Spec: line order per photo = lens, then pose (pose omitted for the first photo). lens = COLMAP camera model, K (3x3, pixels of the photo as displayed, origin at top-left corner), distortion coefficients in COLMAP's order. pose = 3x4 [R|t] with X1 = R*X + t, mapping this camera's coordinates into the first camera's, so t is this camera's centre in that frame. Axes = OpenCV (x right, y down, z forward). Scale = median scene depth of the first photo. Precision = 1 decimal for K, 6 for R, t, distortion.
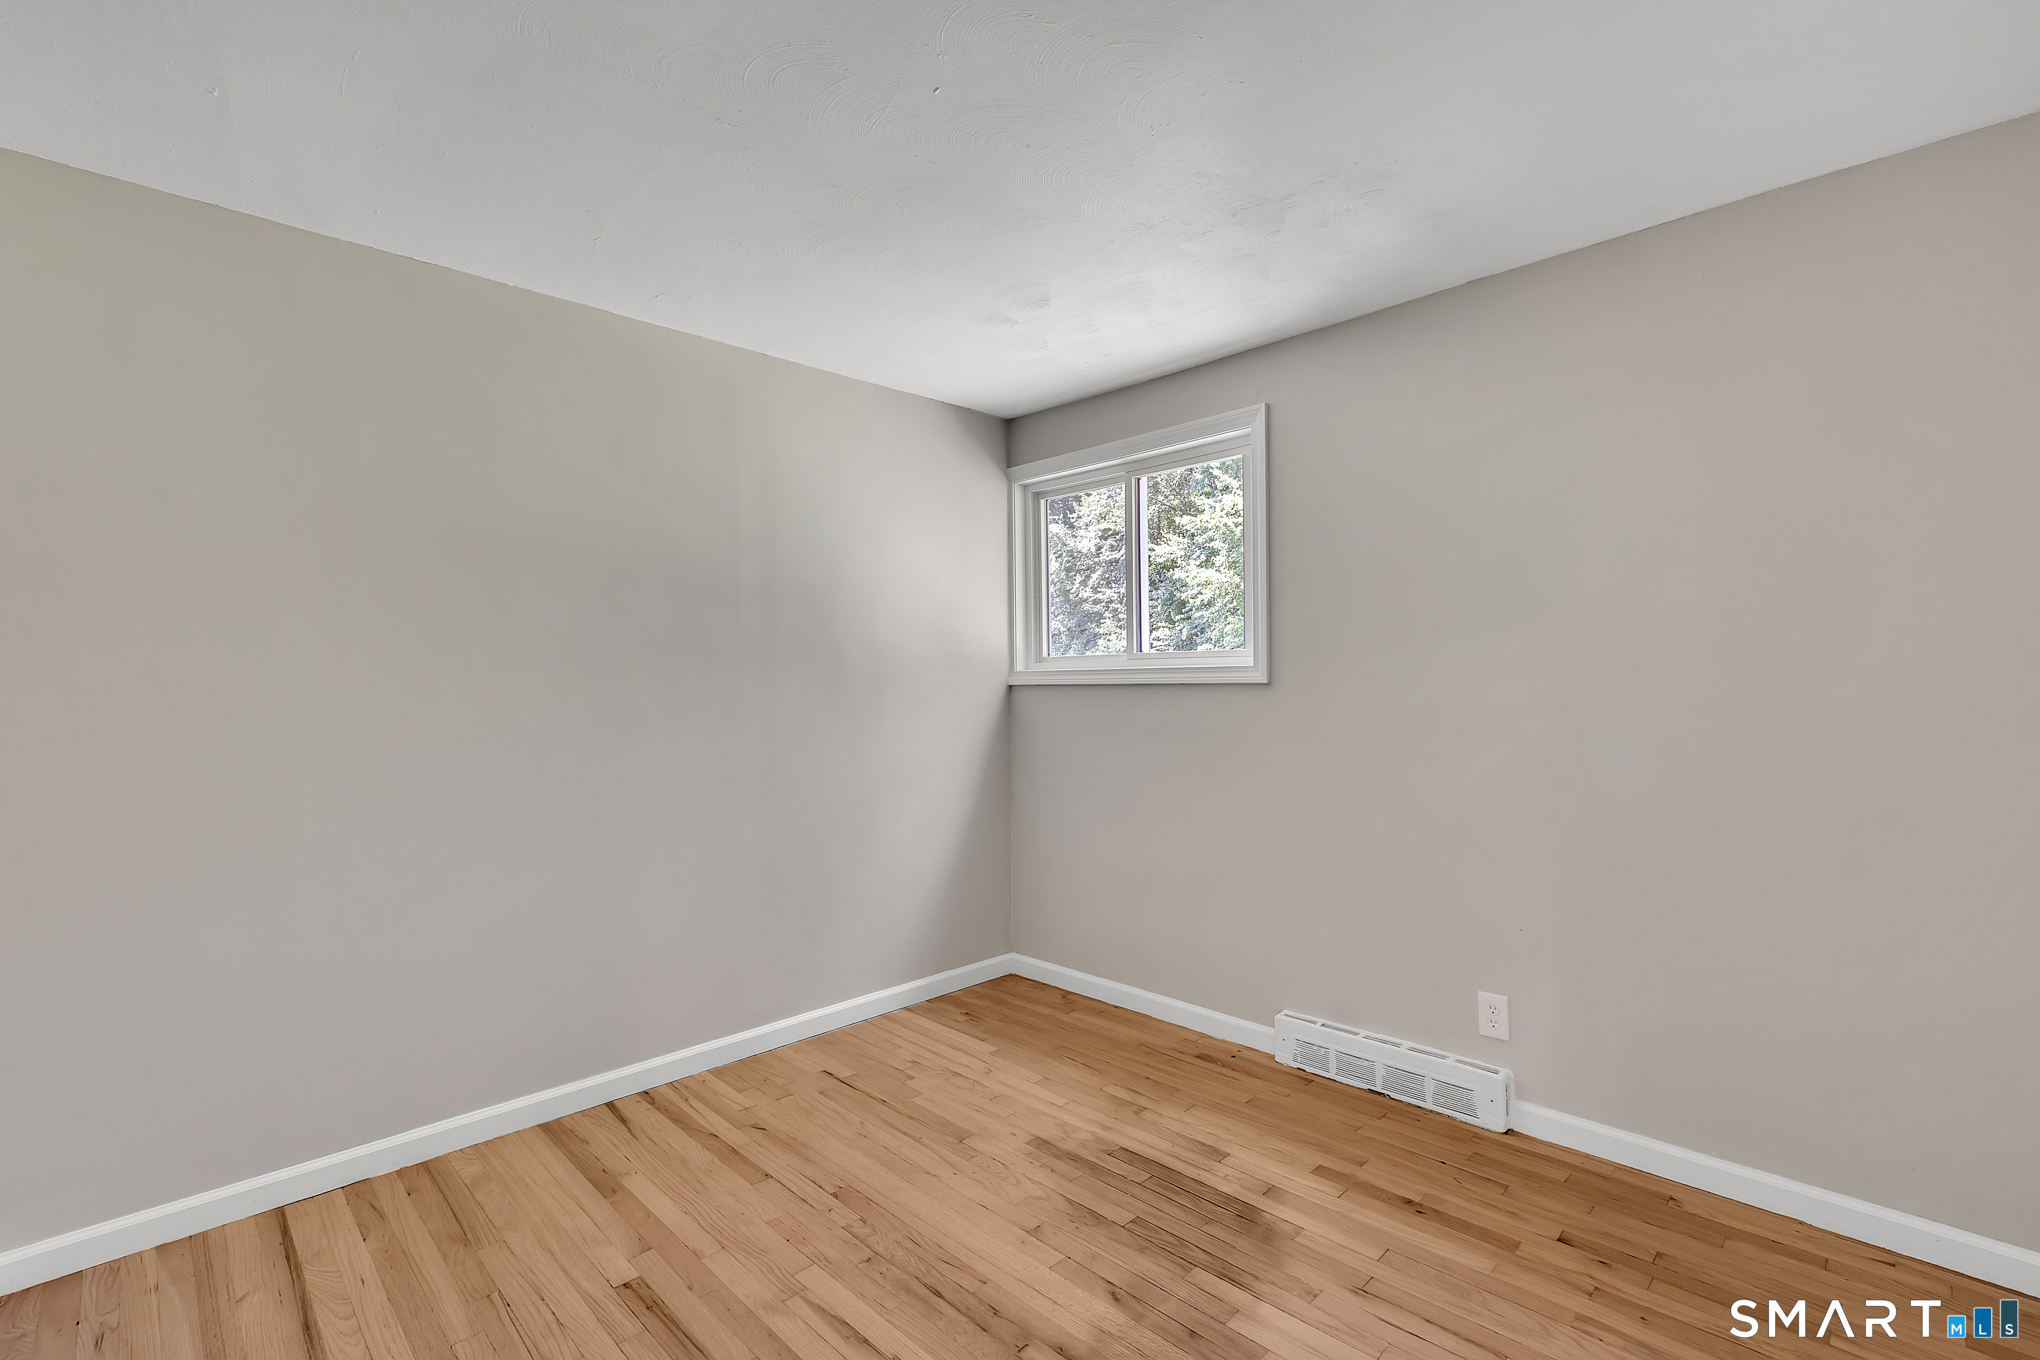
lens RADIAL K [[915.5, 0, 1022.6], [0, 915.5, 672.1], [0, 0, 1]] dist [0.002745, 0.000490]
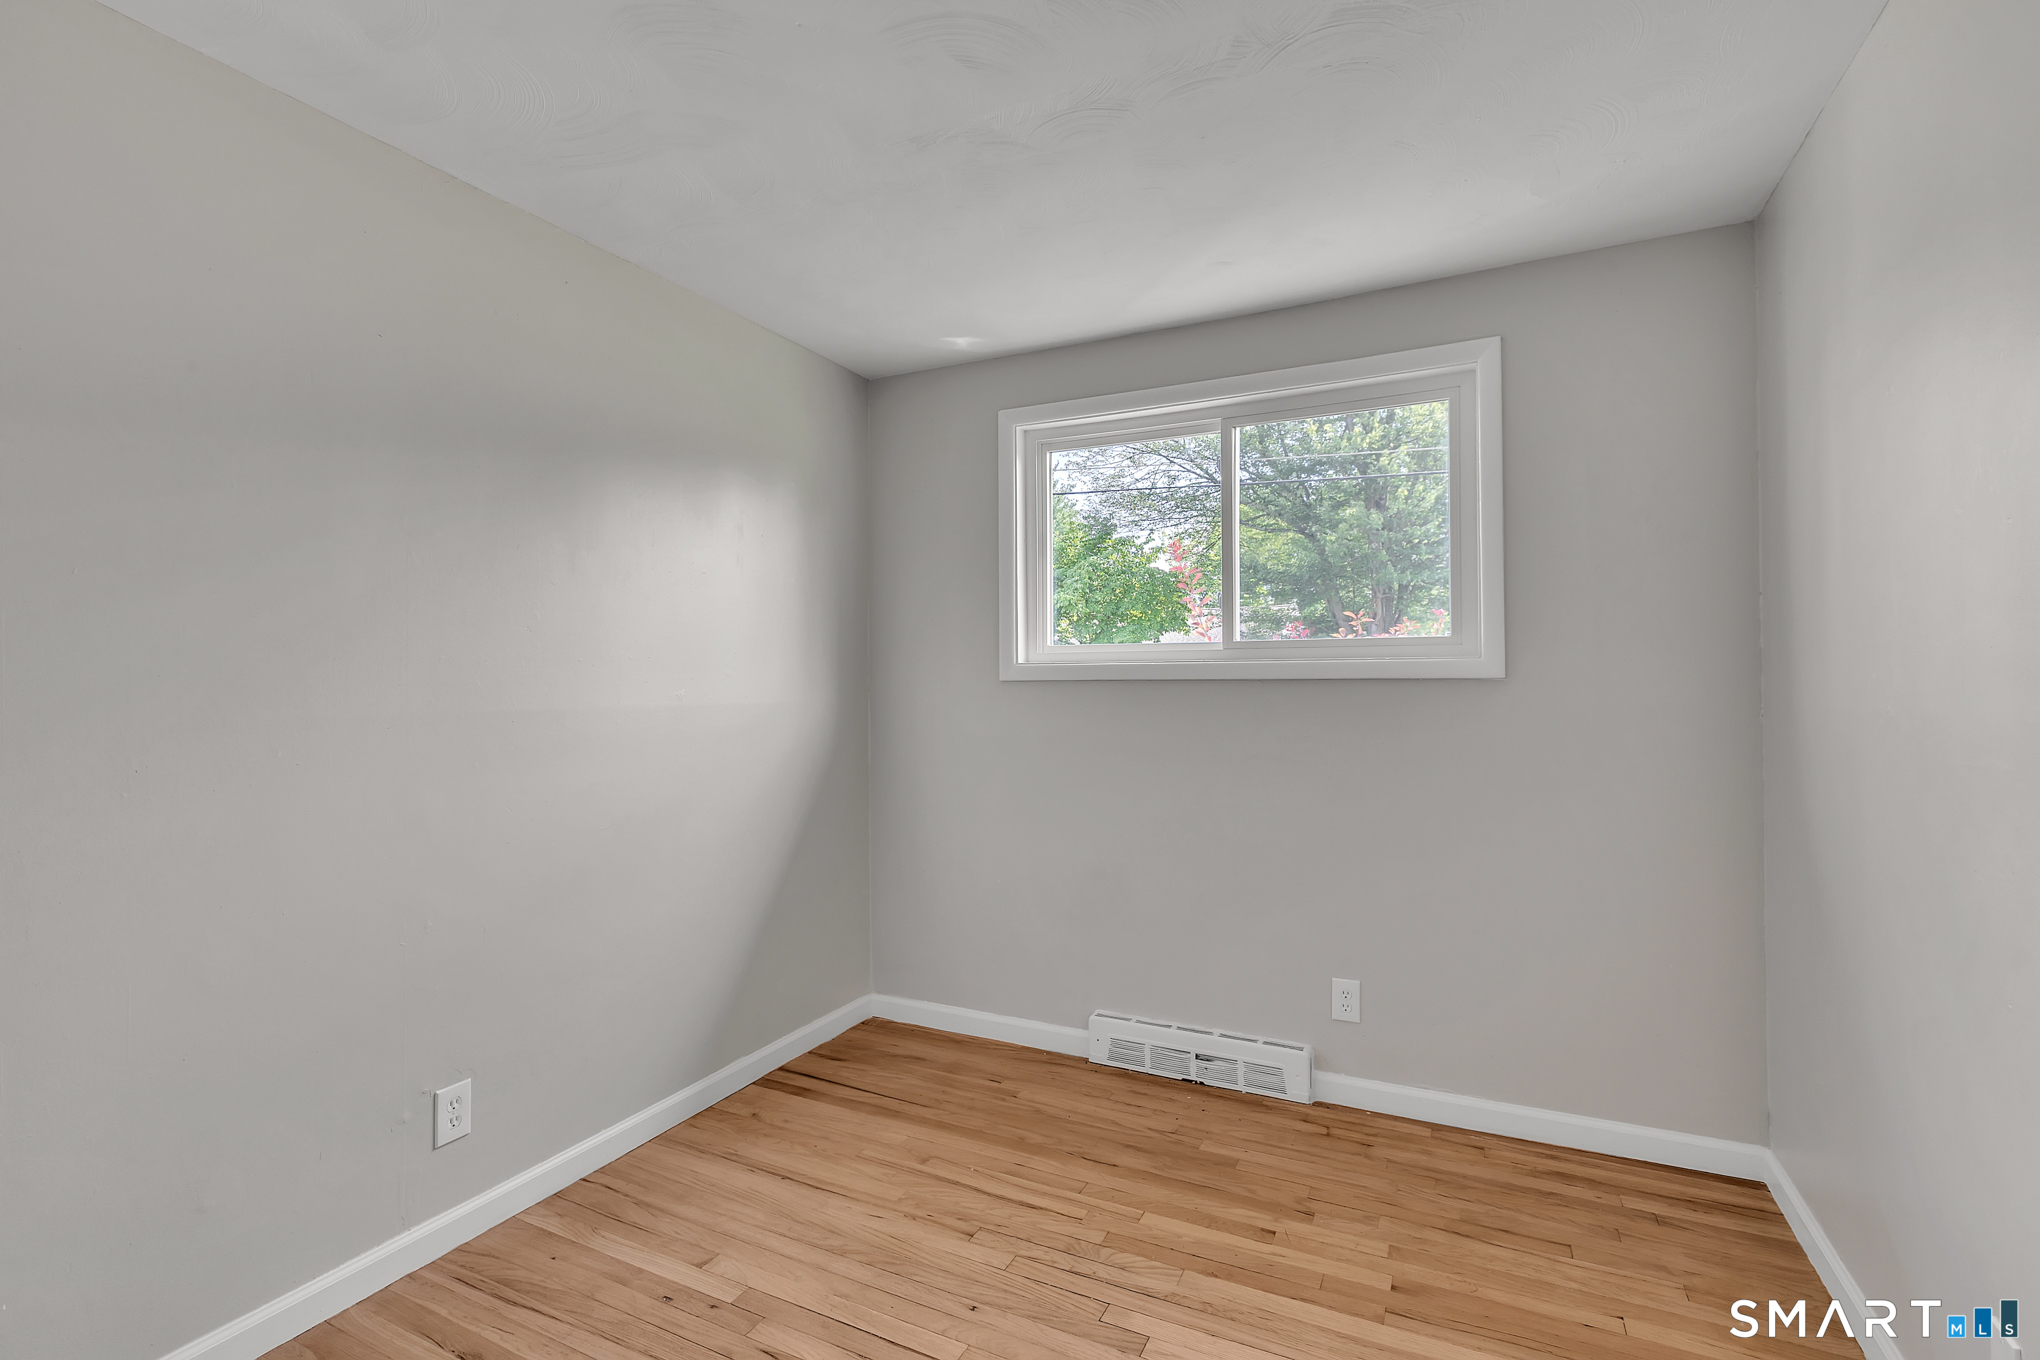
lens RADIAL K [[915.5, 0, 1022.6], [0, 915.5, 672.1], [0, 0, 1]] dist [0.002745, 0.000490]
pose [[0.947404, -0.002978, 0.320027, -0.153111], [0.002123, 0.999993, 0.003018, 0.002217], [-0.320034, -0.002180, 0.947404, 0.137133]]
